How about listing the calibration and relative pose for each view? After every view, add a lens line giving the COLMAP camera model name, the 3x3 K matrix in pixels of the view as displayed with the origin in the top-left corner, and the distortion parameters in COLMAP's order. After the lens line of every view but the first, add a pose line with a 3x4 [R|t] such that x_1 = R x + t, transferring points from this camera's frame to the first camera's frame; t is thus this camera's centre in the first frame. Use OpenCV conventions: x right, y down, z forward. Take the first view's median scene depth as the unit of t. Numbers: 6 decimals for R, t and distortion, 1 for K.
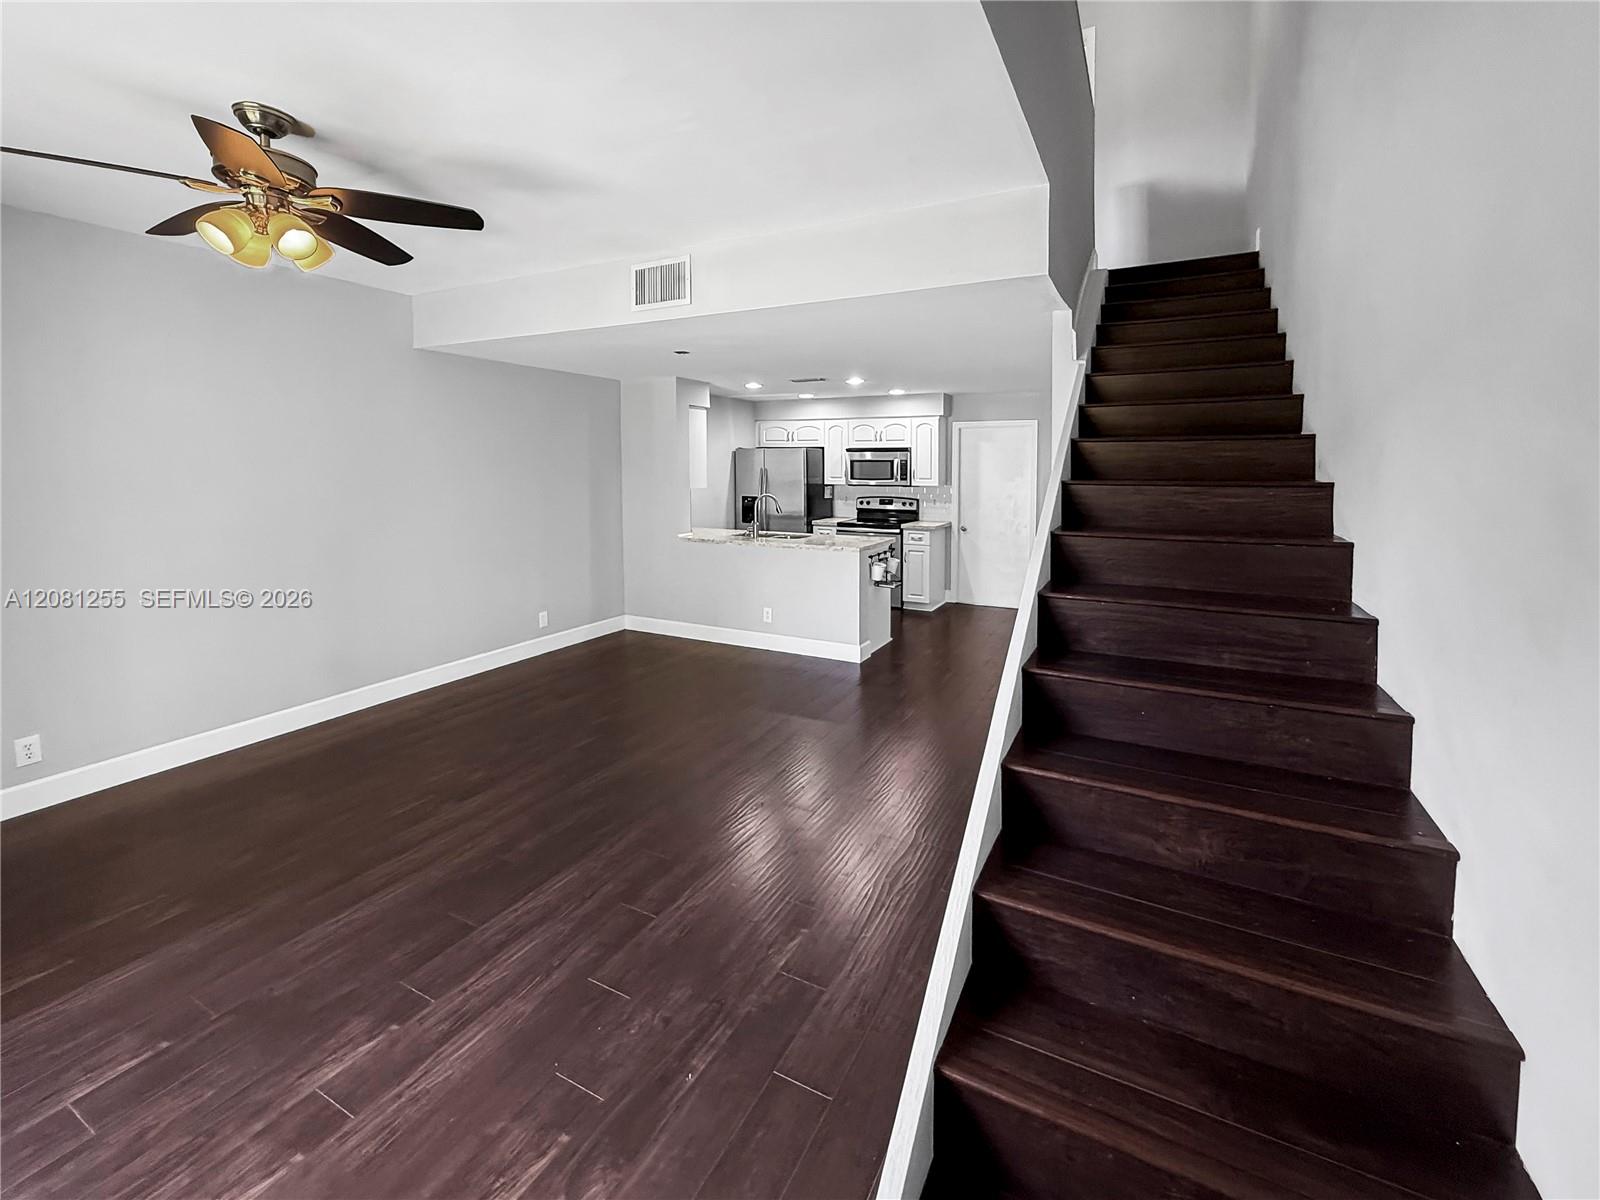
lens RADIAL K [[676.7, 0, 802.3], [0, 676.7, 521.6], [0, 0, 1]] dist [-0.000499, 0.000259]
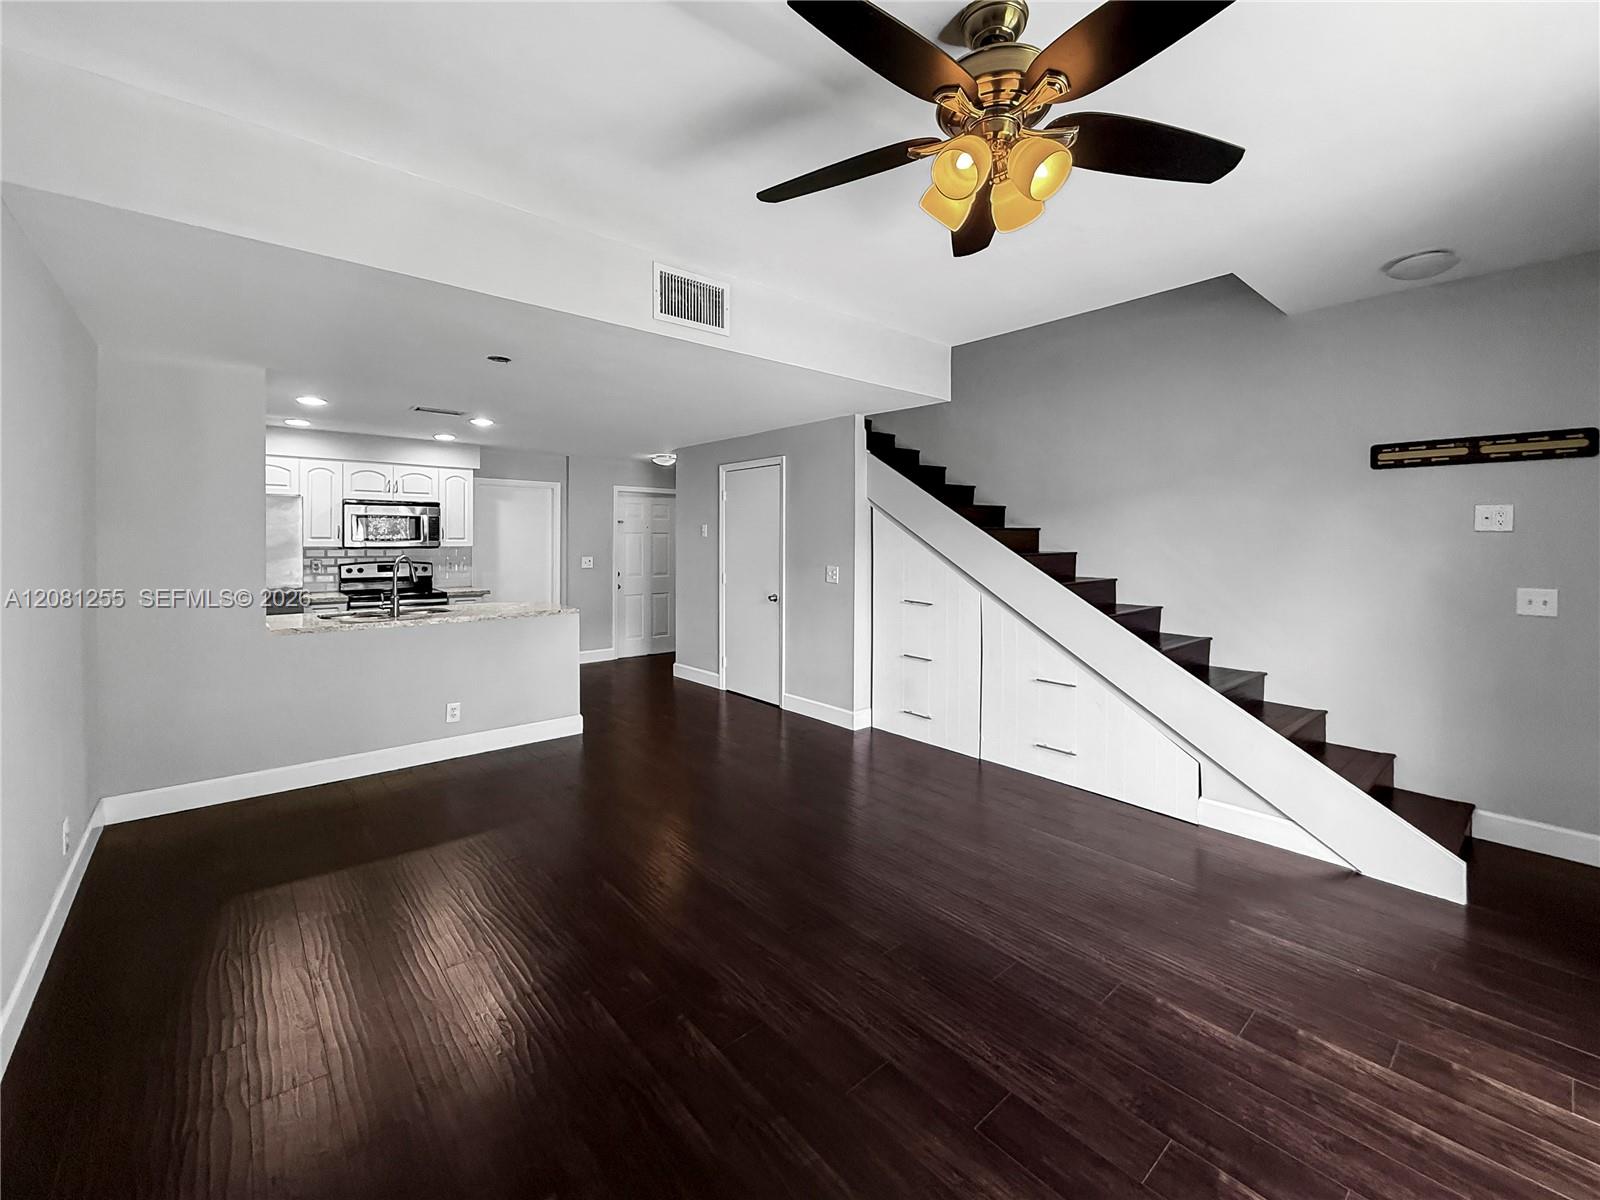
lens RADIAL K [[665.4, 0, 790.7], [0, 665.4, 549.1], [0, 0, 1]] dist [-0.000082, -0.000086]
pose [[0.377452, -0.013018, 0.925938, -0.443435], [0.074831, 0.997060, -0.016487, -0.002618], [-0.923001, 0.075512, 0.377316, 0.265198]]
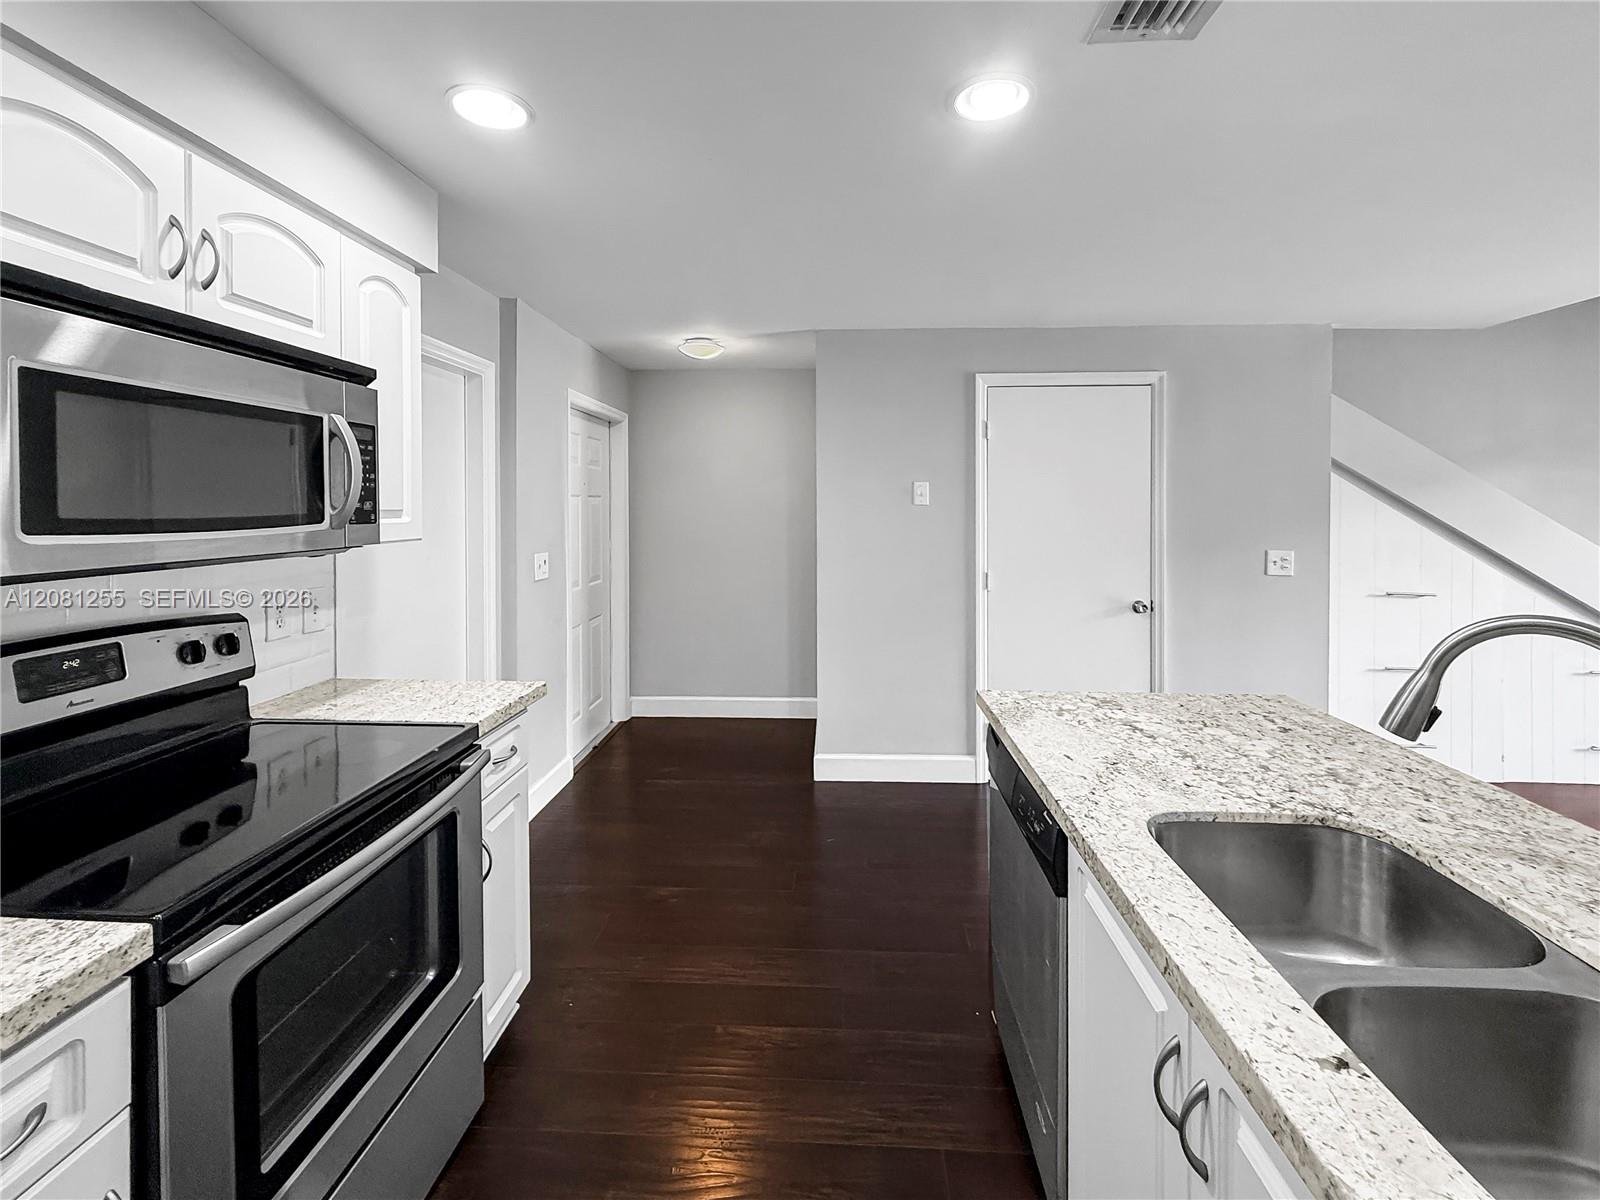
lens RADIAL K [[676.7, 0, 802.3], [0, 676.7, 521.6], [0, 0, 1]] dist [-0.000499, 0.000259]
pose [[-0.412304, -0.024129, 0.910727, -0.091028], [0.075011, 0.995356, 0.060330, -0.061962], [-0.907953, 0.093189, -0.408579, 0.937525]]
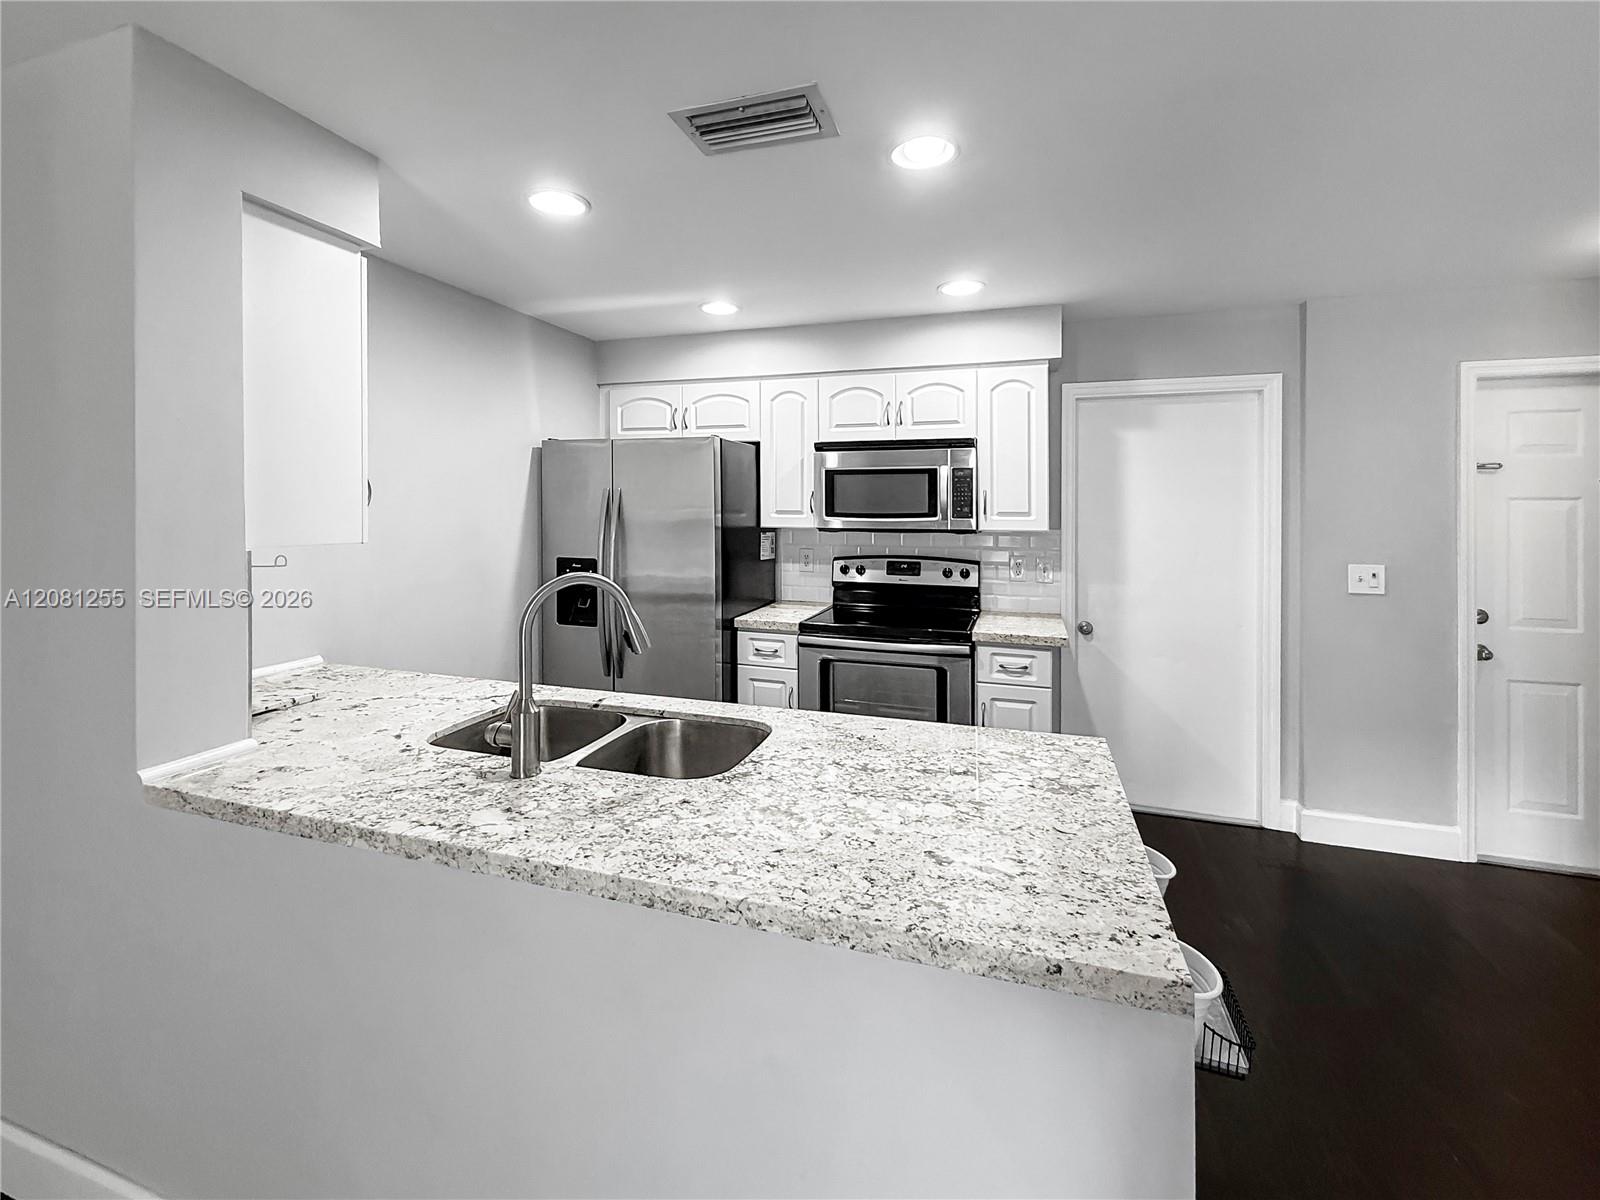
lens RADIAL K [[686.2, 0, 816.7], [0, 686.2, 500.5], [0, 0, 1]] dist [0.018012, 0.000101]
pose [[0.983311, 0.003636, 0.181896, -0.011932], [0.013207, 0.995736, -0.091301, -0.033798], [-0.181452, 0.092180, 0.979070, 0.593376]]
